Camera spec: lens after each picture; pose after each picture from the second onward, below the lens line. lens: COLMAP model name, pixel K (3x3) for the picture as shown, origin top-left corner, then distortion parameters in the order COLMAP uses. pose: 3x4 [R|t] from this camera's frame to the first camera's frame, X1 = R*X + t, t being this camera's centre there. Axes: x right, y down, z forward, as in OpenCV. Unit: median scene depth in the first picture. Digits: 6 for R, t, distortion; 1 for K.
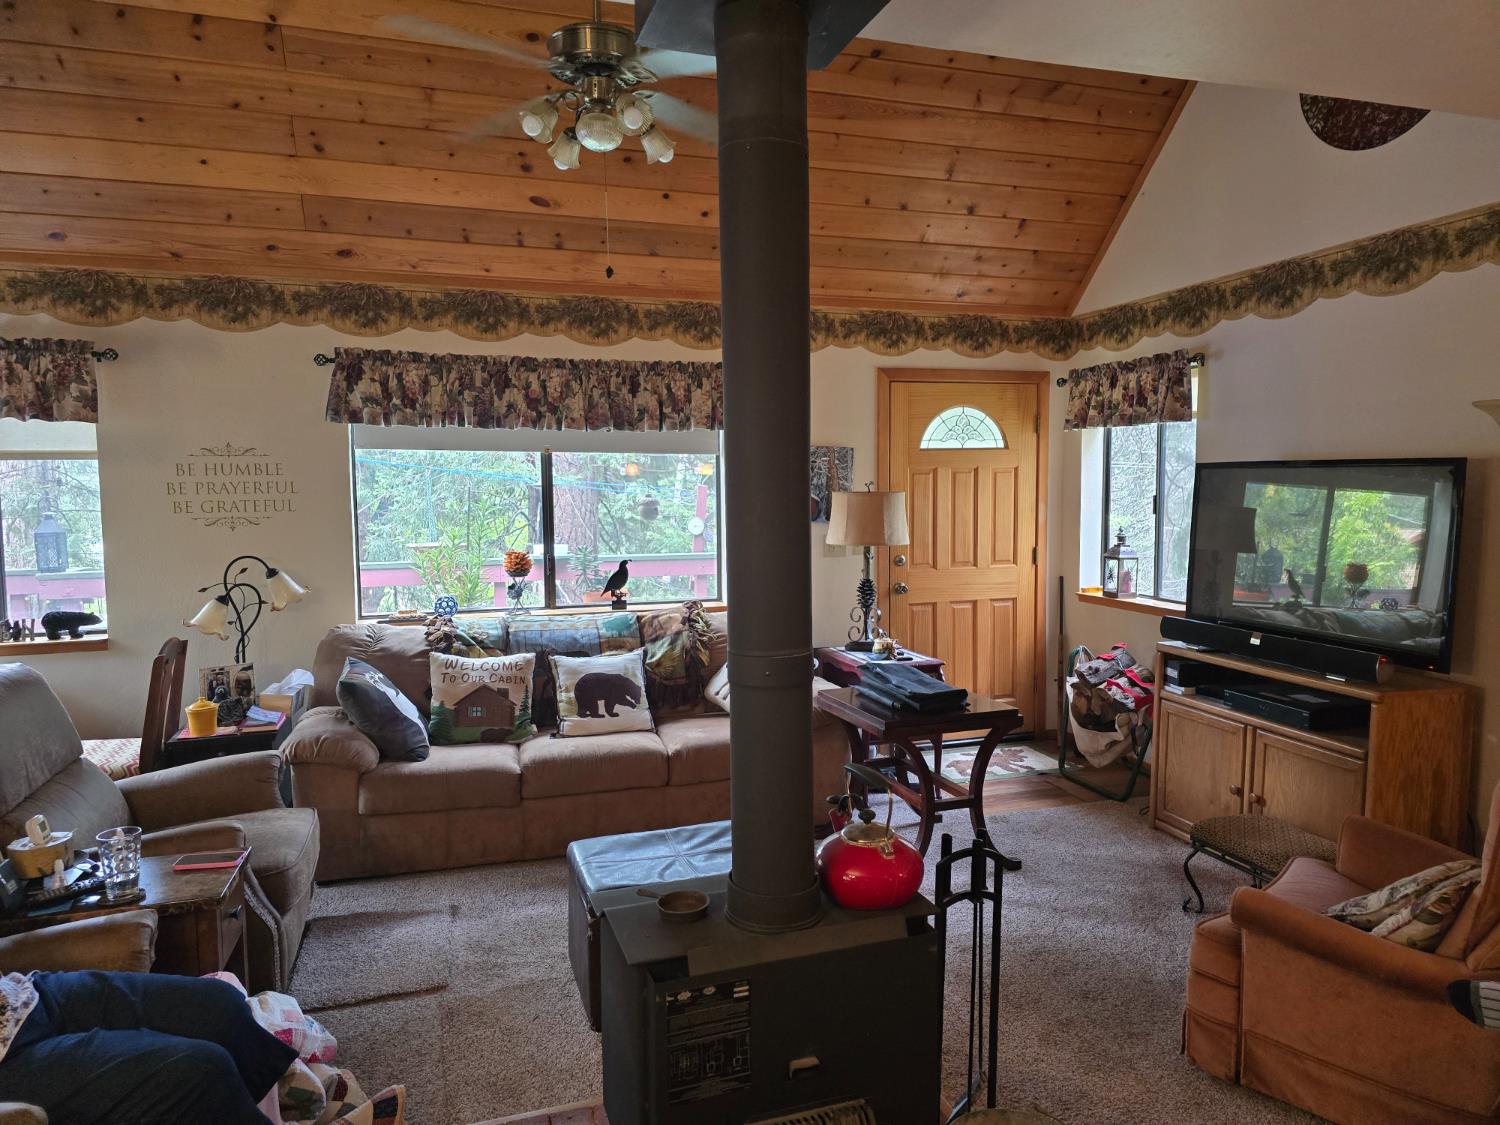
lens RADIAL K [[1030.0, 0, 756.1], [0, 1030.0, 550.5], [0, 0, 1]] dist [0.039218, -0.001377]
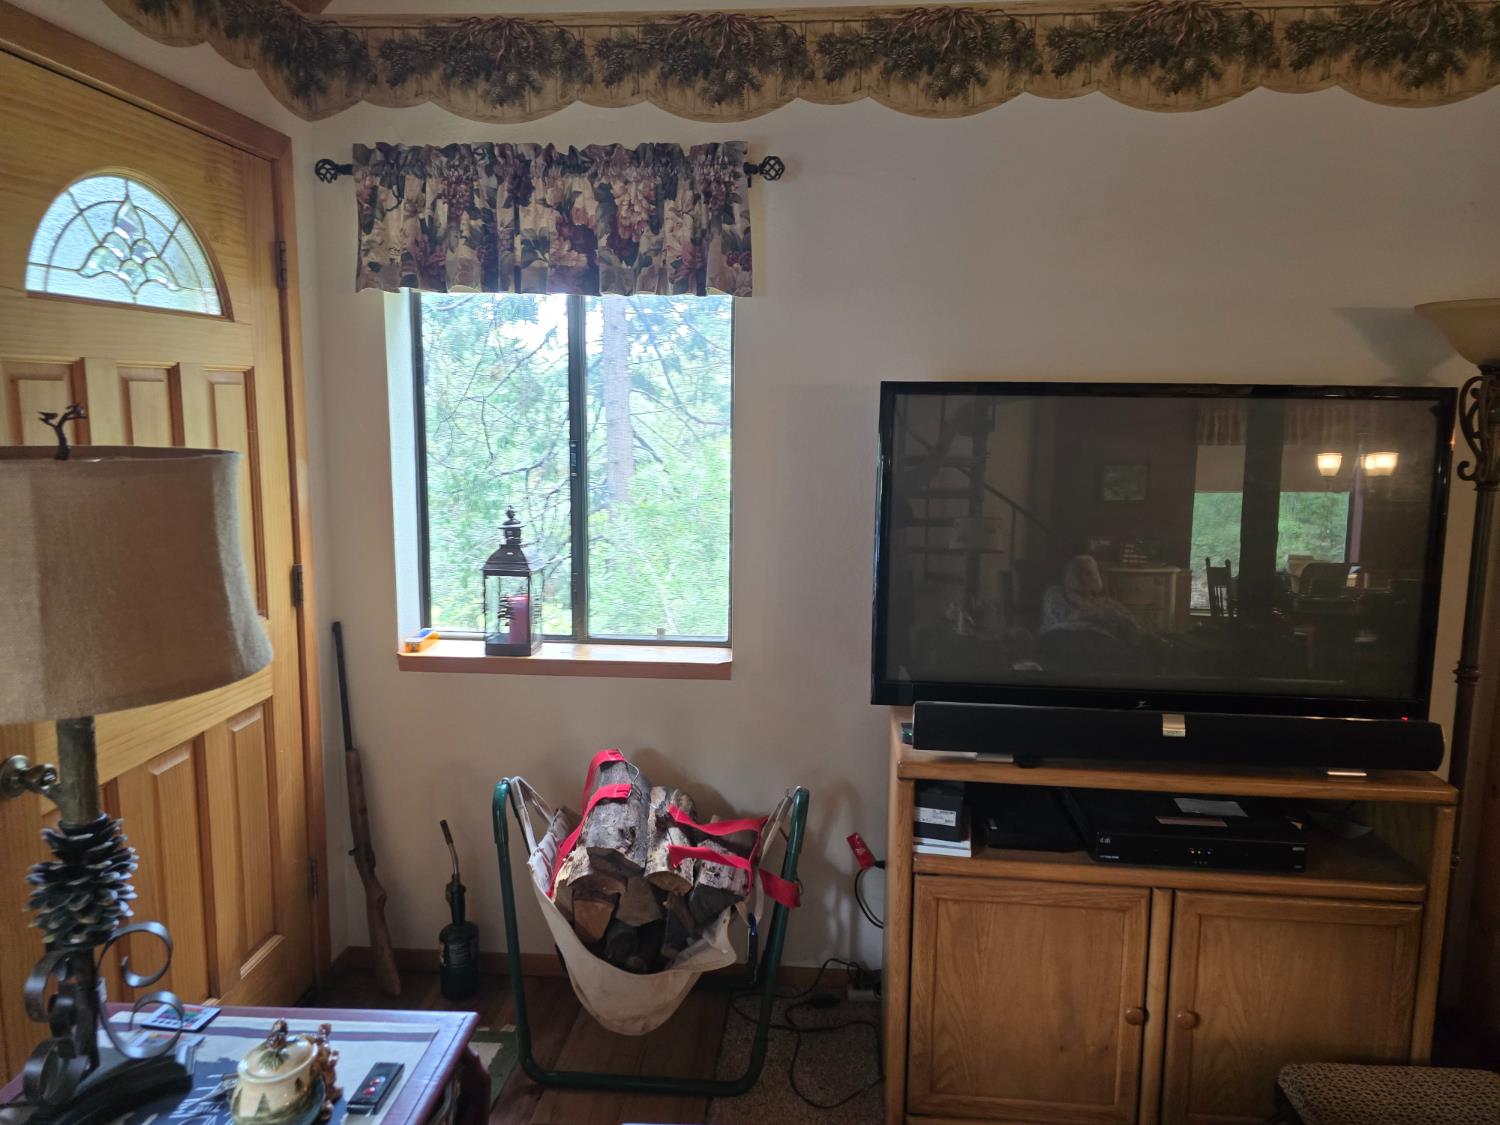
lens RADIAL K [[1030.0, 0, 756.1], [0, 1030.0, 550.5], [0, 0, 1]] dist [0.039218, -0.001377]
pose [[0.375436, -0.117372, 0.919387, -0.048320], [0.048237, 0.993079, 0.107083, -0.049087], [-0.925592, 0.004146, 0.378499, 0.715662]]
